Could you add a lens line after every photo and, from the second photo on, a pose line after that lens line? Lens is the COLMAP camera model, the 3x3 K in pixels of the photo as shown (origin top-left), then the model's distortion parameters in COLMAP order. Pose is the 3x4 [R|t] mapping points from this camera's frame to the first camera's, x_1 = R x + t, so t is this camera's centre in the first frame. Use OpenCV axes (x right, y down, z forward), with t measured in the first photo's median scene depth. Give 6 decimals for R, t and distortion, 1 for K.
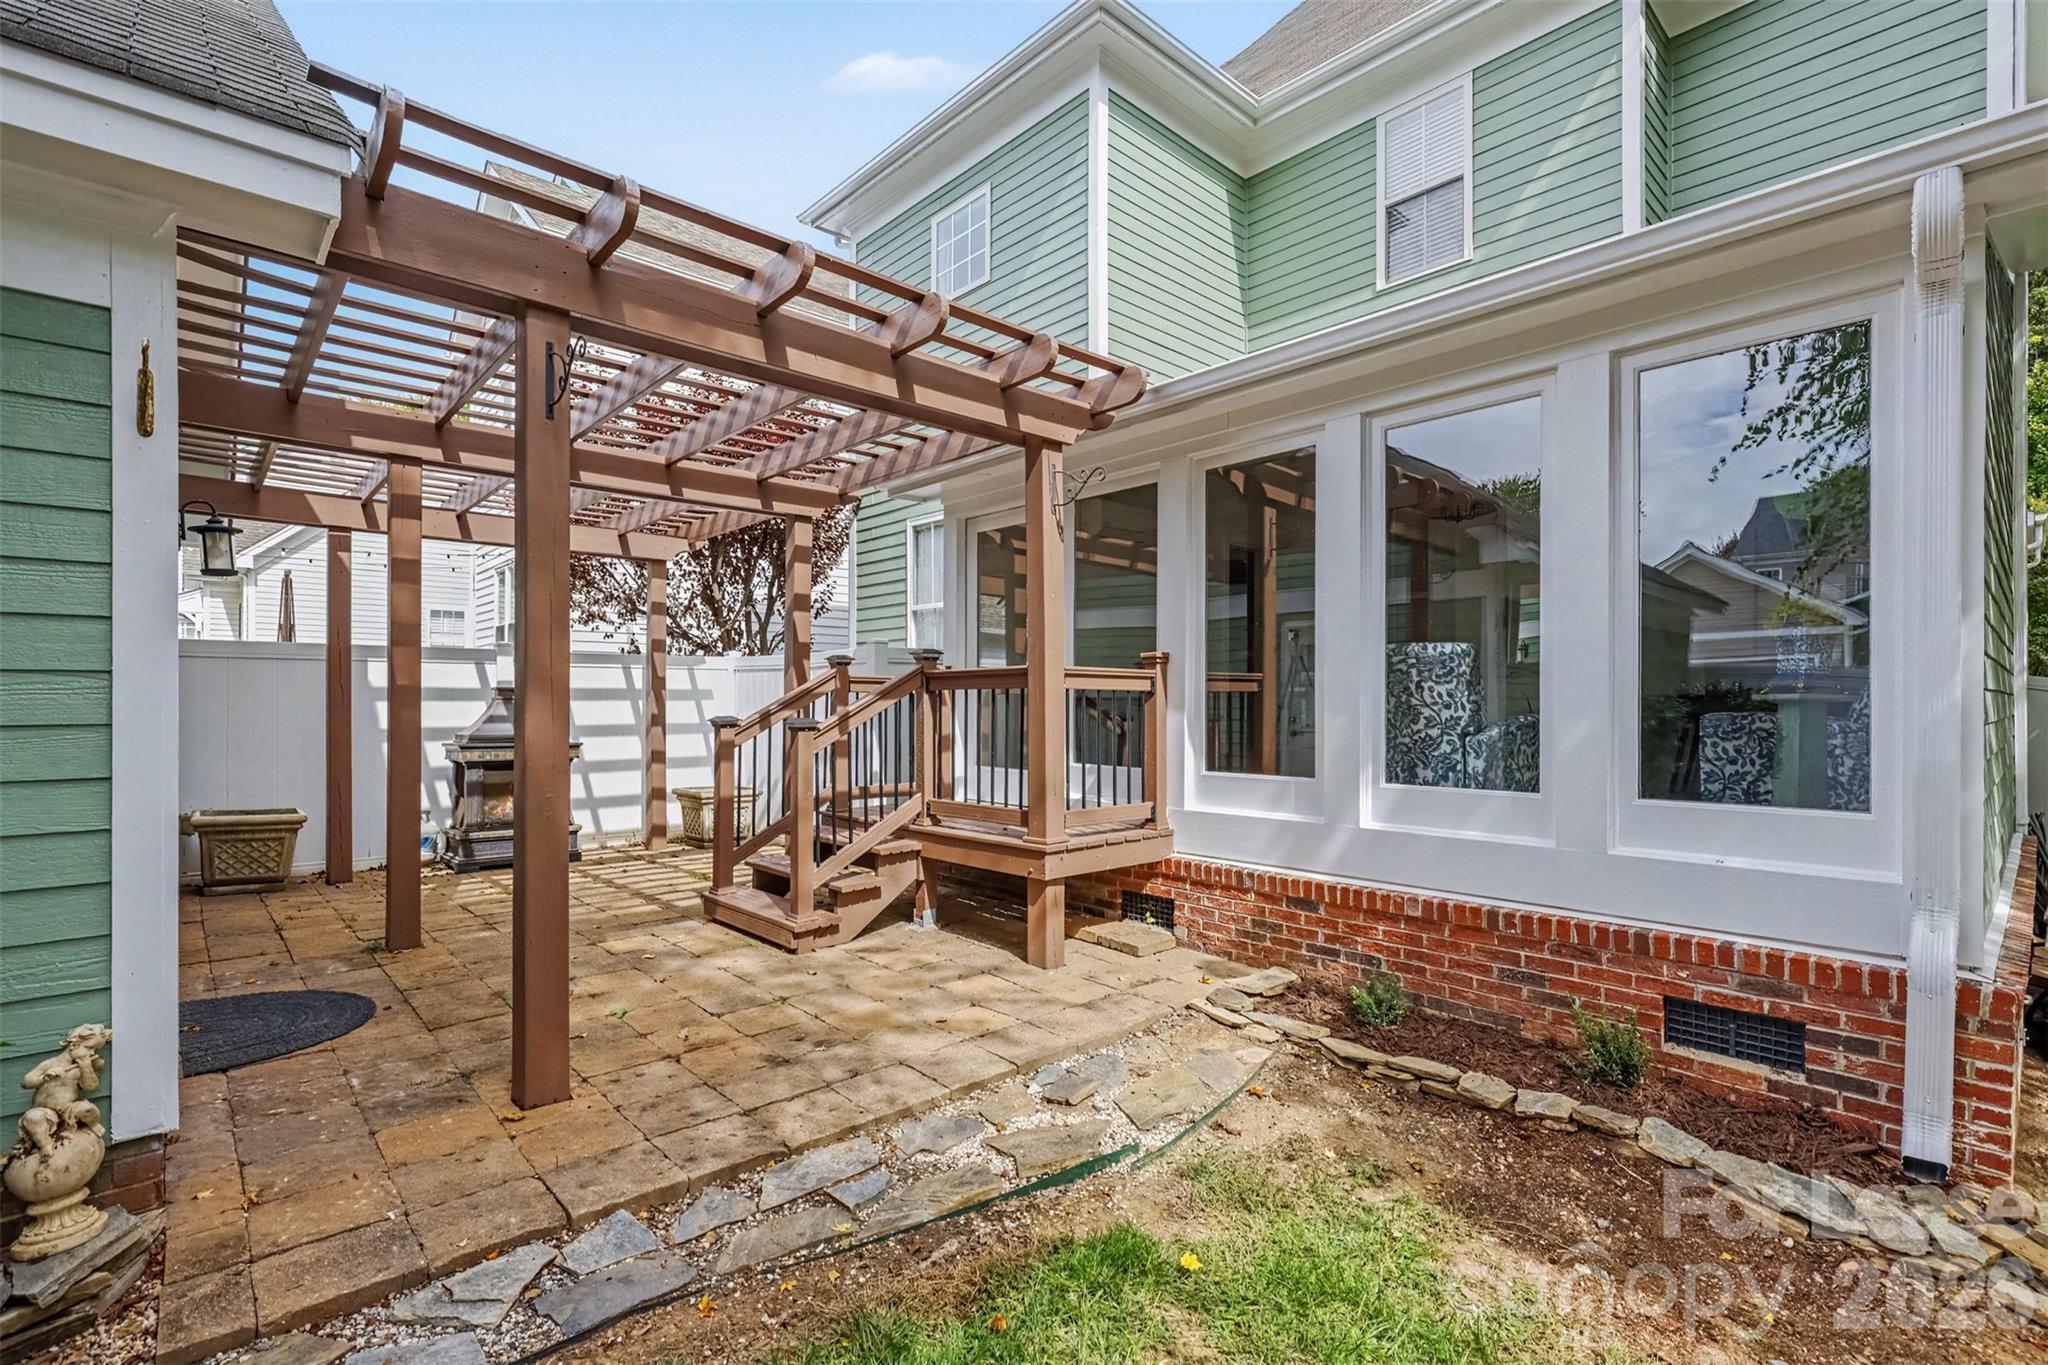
lens RADIAL K [[930.0, 0, 1023.3], [0, 930.0, 690.4], [0, 0, 1]] dist [0.004350, -0.000625]
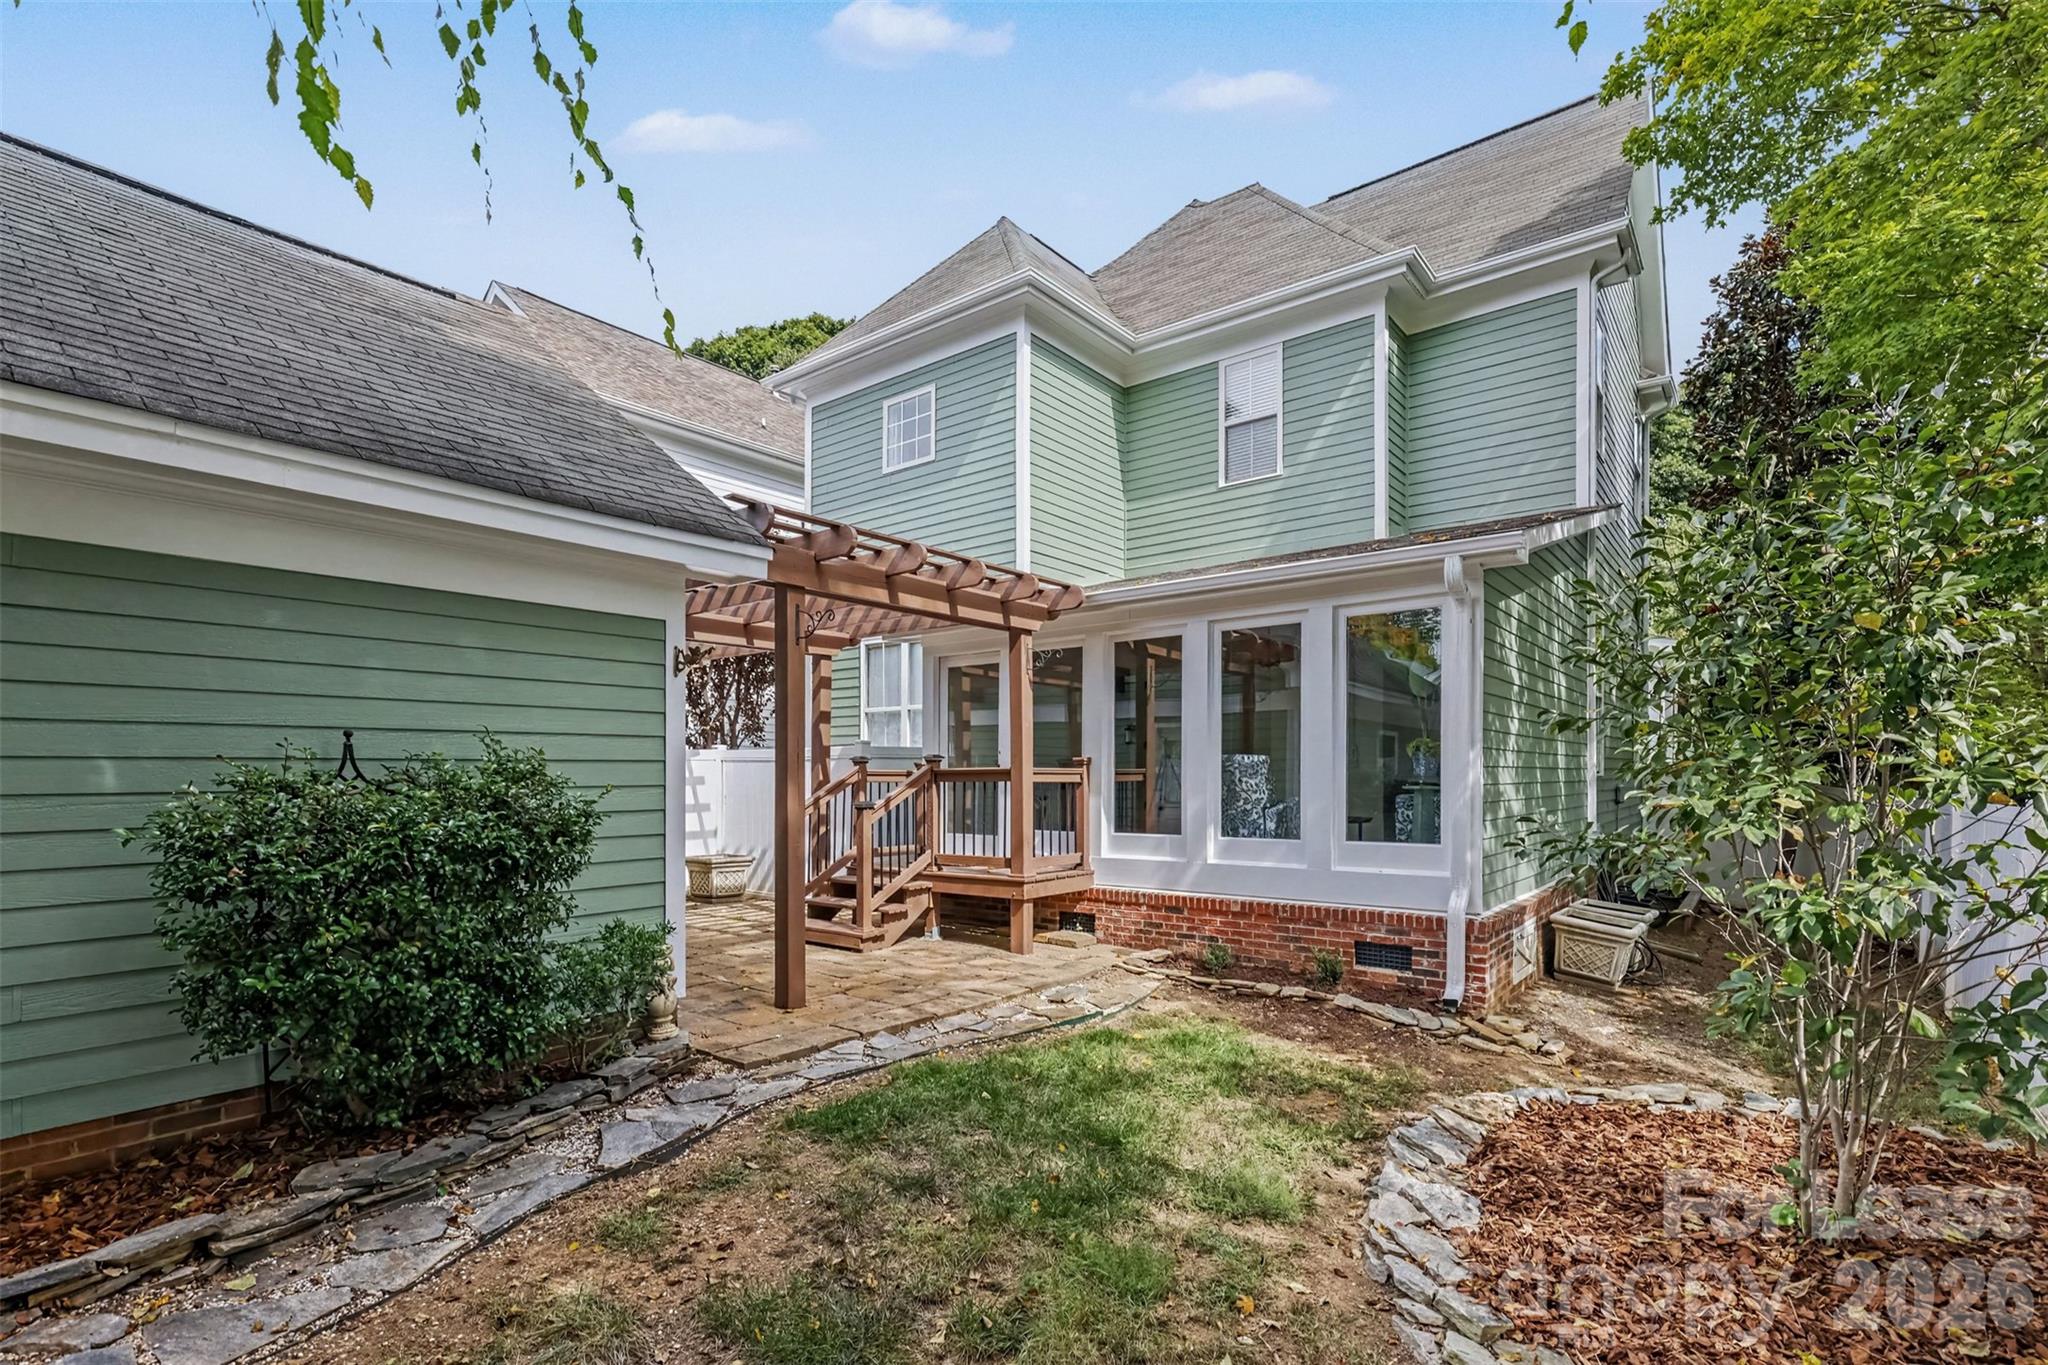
lens RADIAL K [[930.0, 0, 1060.0], [0, 930.0, 778.7], [0, 0, 1]] dist [0.004350, -0.000625]
pose [[0.981884, -0.002619, 0.189465, -0.220844], [0.000185, 0.999917, 0.012861, -0.029063], [-0.189483, -0.012593, 0.981803, -0.608703]]
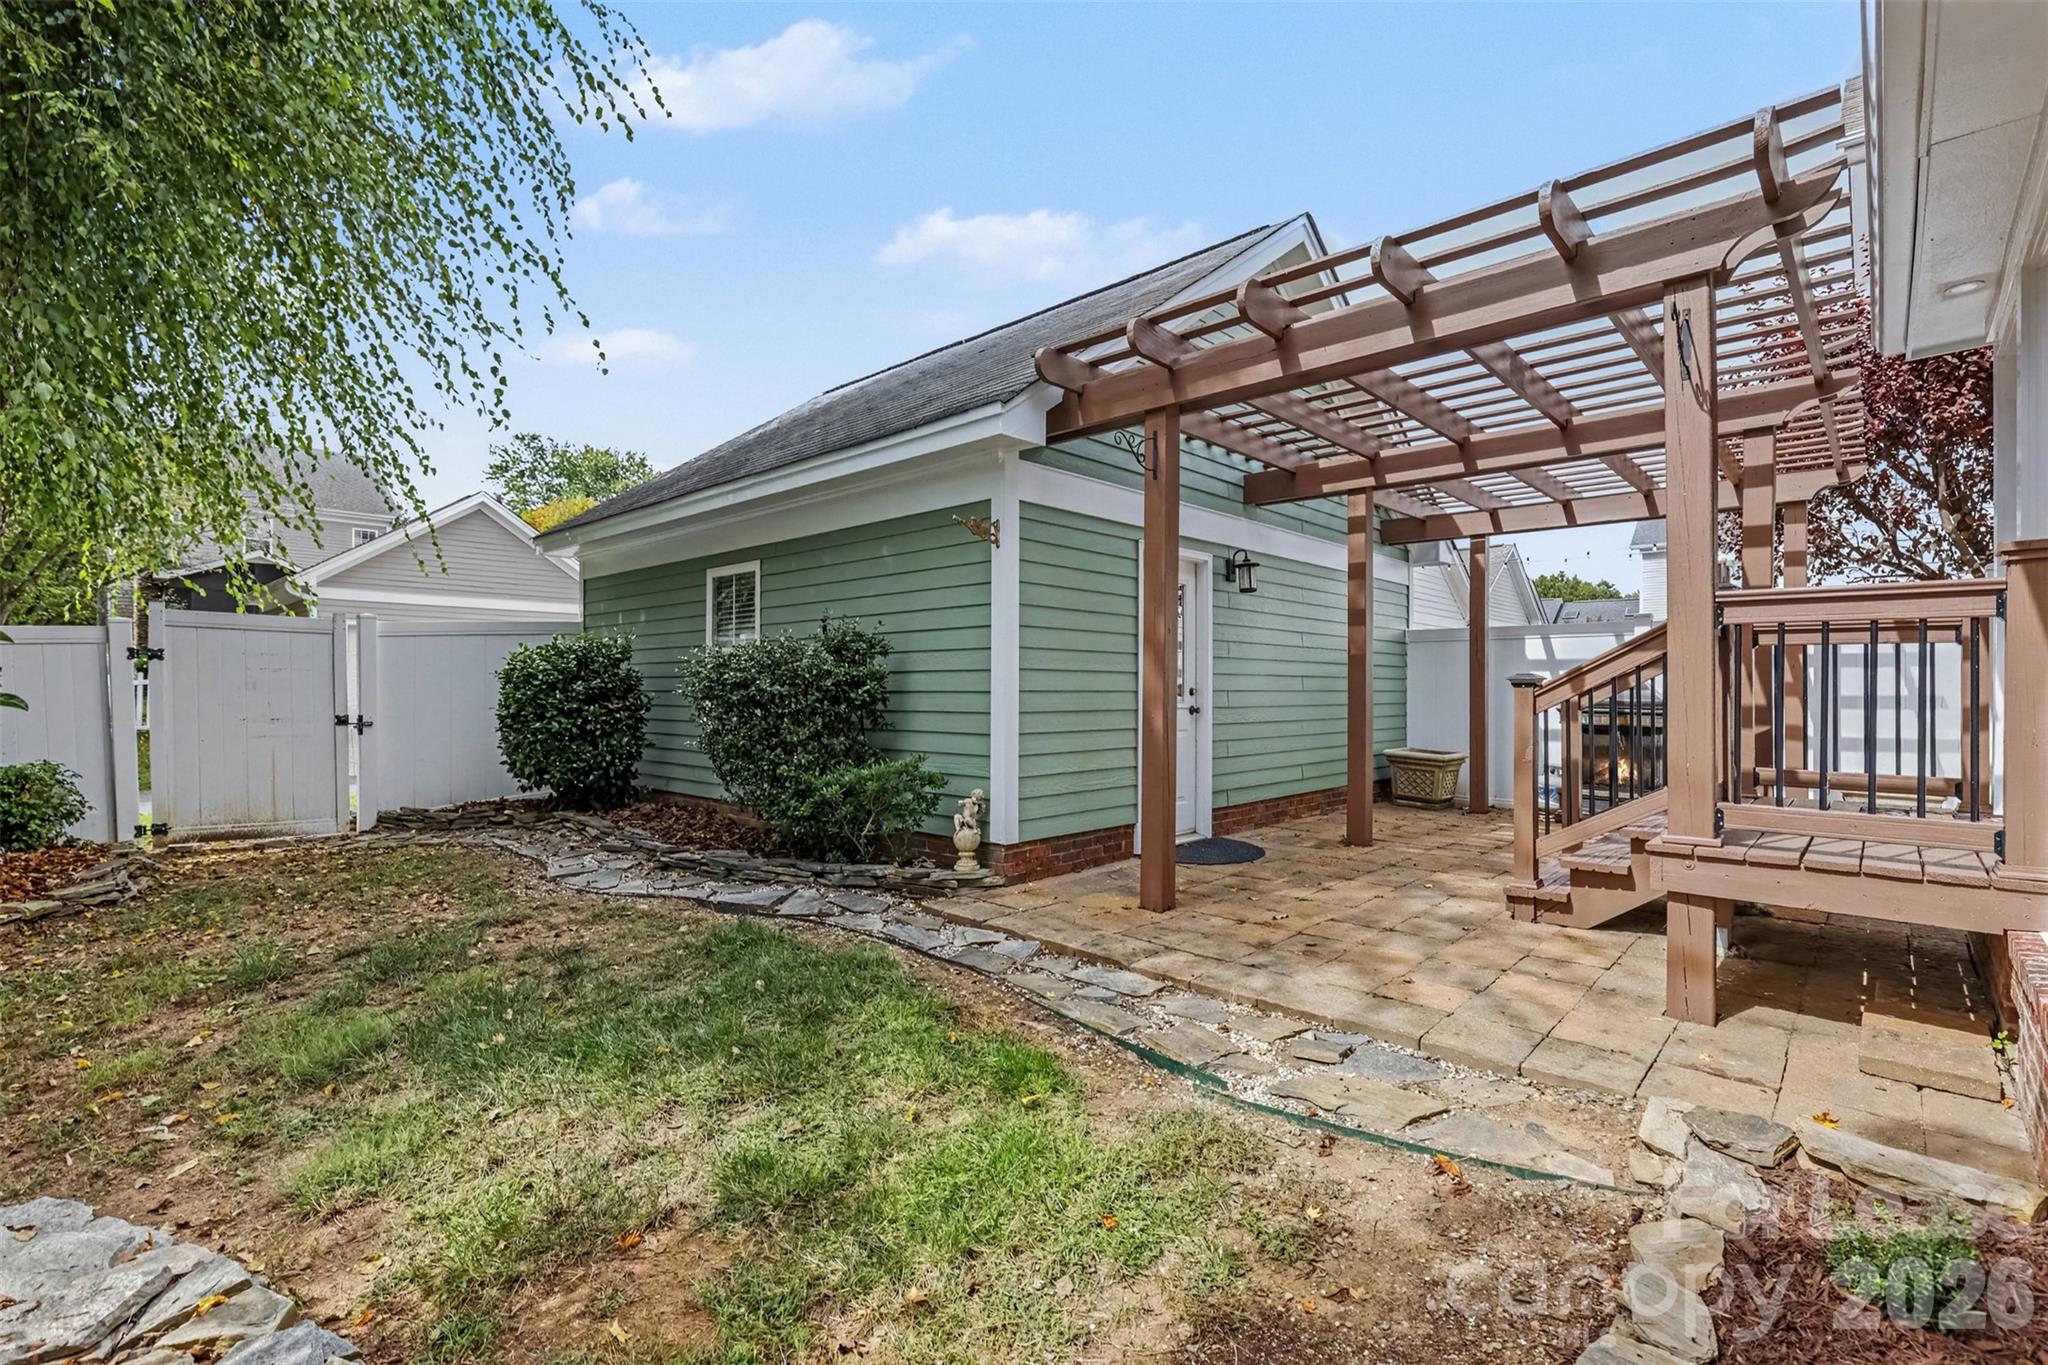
lens RADIAL K [[930.0, 0, 1069.4], [0, 930.0, 689.7], [0, 0, 1]] dist [0.004350, -0.000625]
pose [[0.091529, -0.000323, -0.995802, 0.687161], [0.010757, 0.999942, 0.000665, 0.041420], [0.995744, -0.010773, 0.091527, 0.468921]]
